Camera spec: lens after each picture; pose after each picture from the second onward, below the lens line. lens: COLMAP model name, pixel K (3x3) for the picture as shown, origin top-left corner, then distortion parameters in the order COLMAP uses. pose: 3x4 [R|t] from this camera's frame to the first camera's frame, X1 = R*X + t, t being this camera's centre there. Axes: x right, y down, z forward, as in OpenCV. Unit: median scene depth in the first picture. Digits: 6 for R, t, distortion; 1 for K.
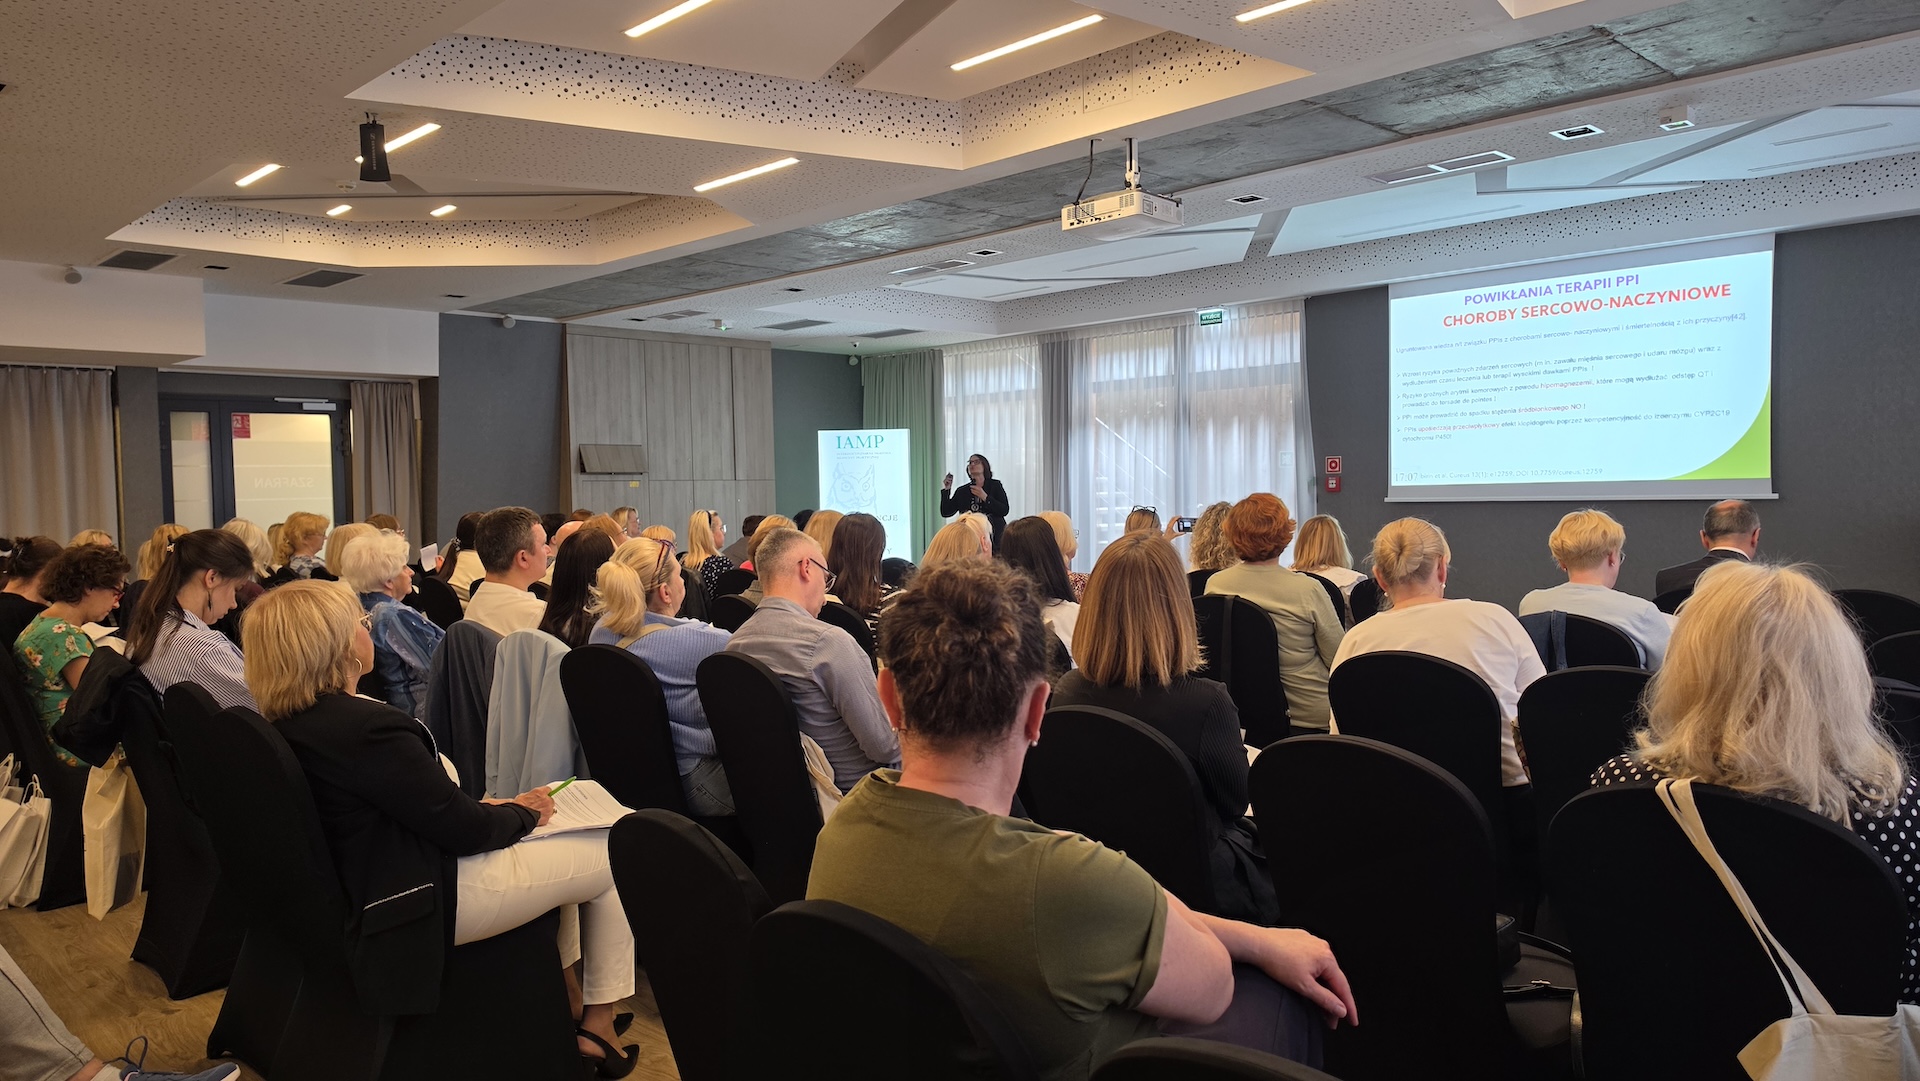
lens RADIAL K [[1329.0, 0, 949.3], [0, 1329.0, 537.3], [0, 0, 1]] dist [0.113422, -0.210848]
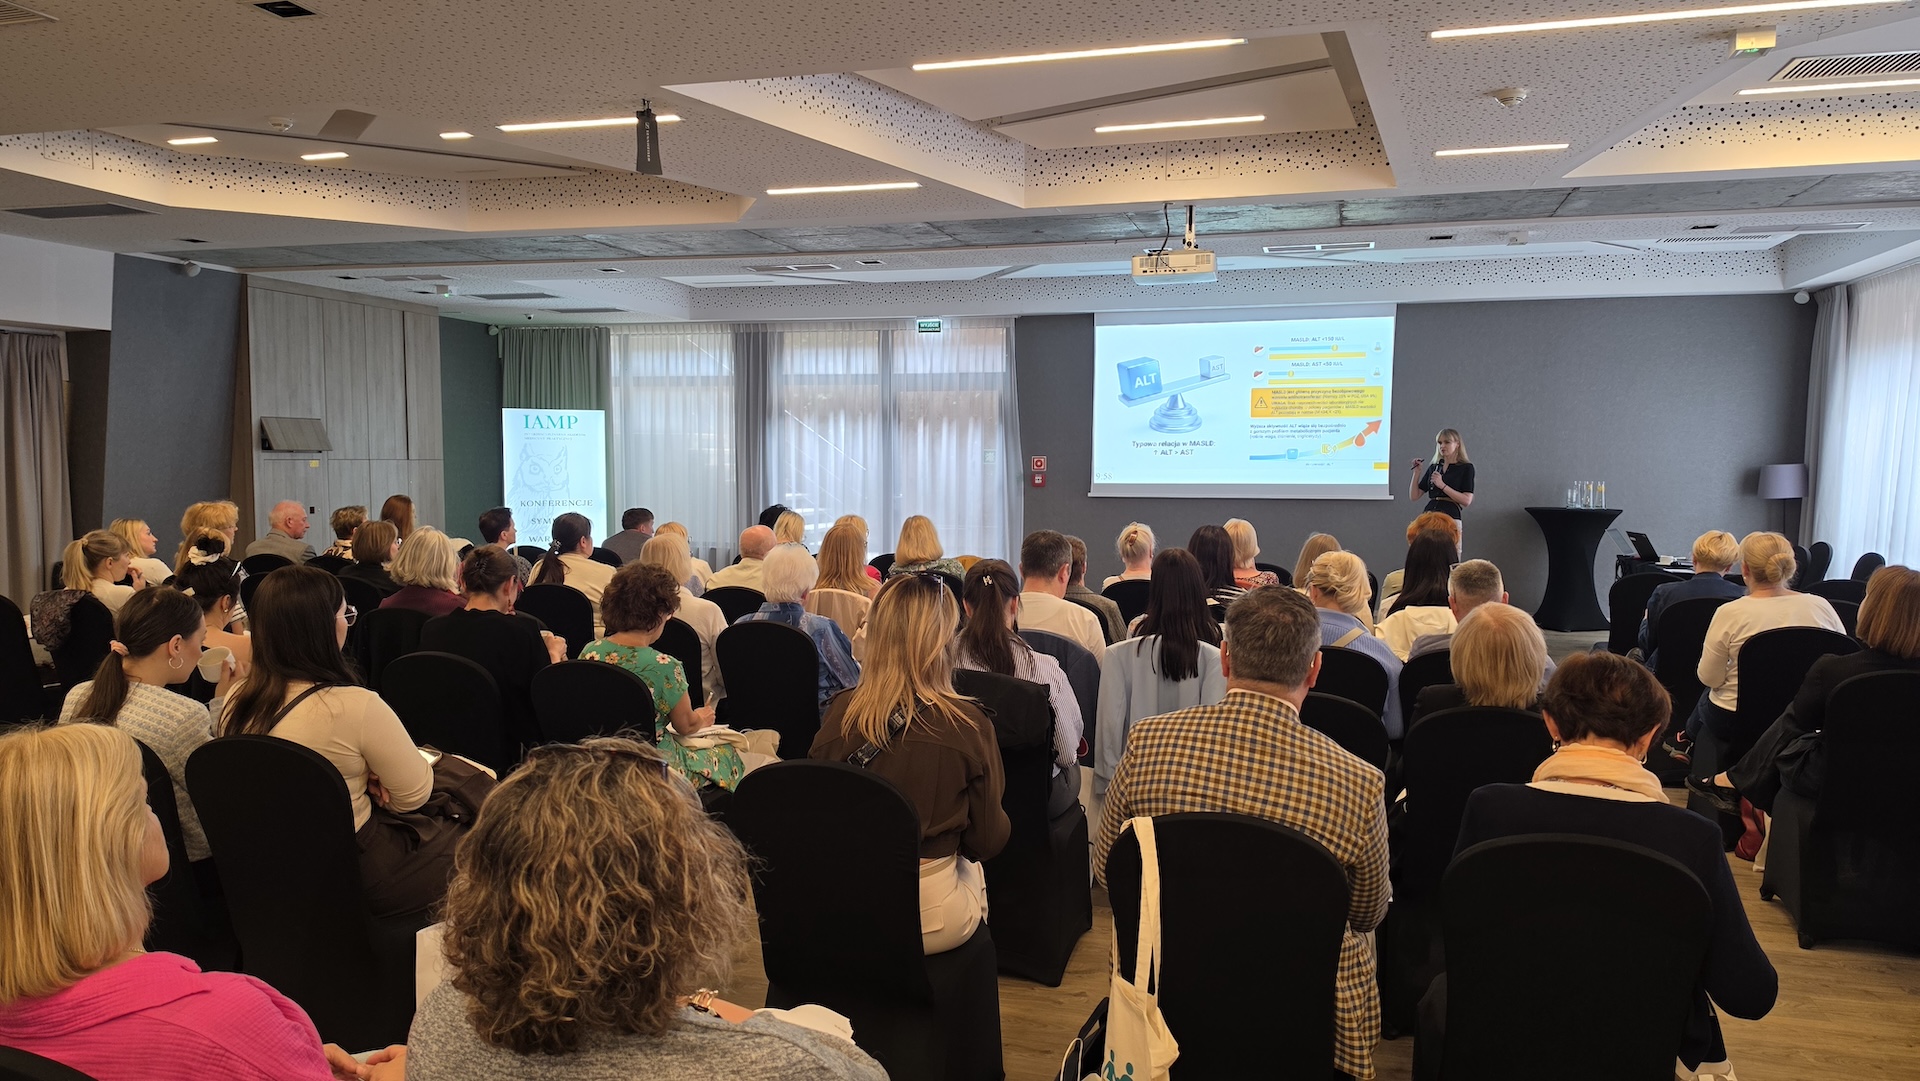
lens RADIAL K [[1315.6, 0, 960.0], [0, 1315.6, 540.5], [0, 0, 1]] dist [0.106517, -0.166070]
pose [[0.865801, -0.009176, 0.500305, -0.318341], [-0.004691, 0.999639, 0.026453, -0.015185], [-0.500367, -0.025250, 0.865445, 0.036315]]
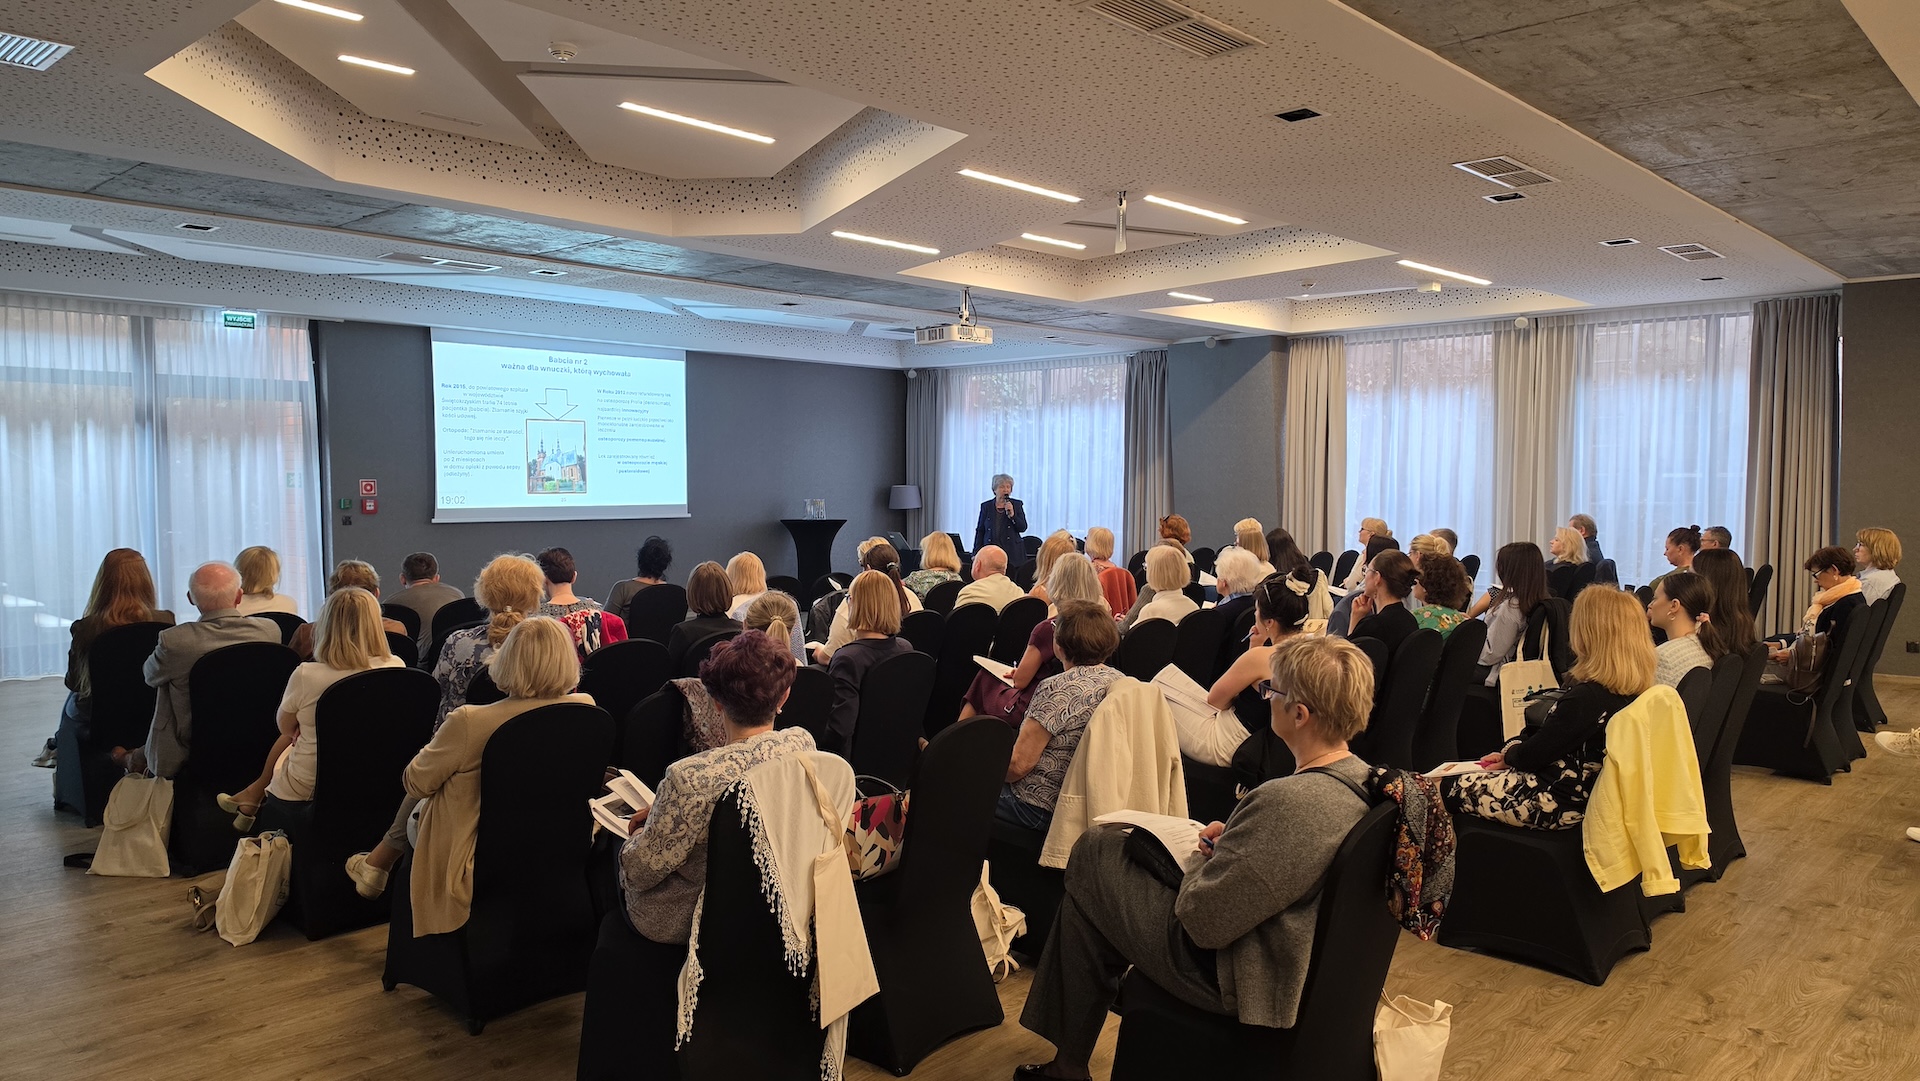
lens RADIAL K [[1315.6, 0, 960.0], [0, 1315.6, 540.5], [0, 0, 1]] dist [0.106517, -0.166070]
pose [[-0.051308, -0.027272, 0.998310, -0.700578], [0.032246, 0.999061, 0.028950, -0.026308], [-0.998162, 0.033677, -0.050380, 0.547019]]
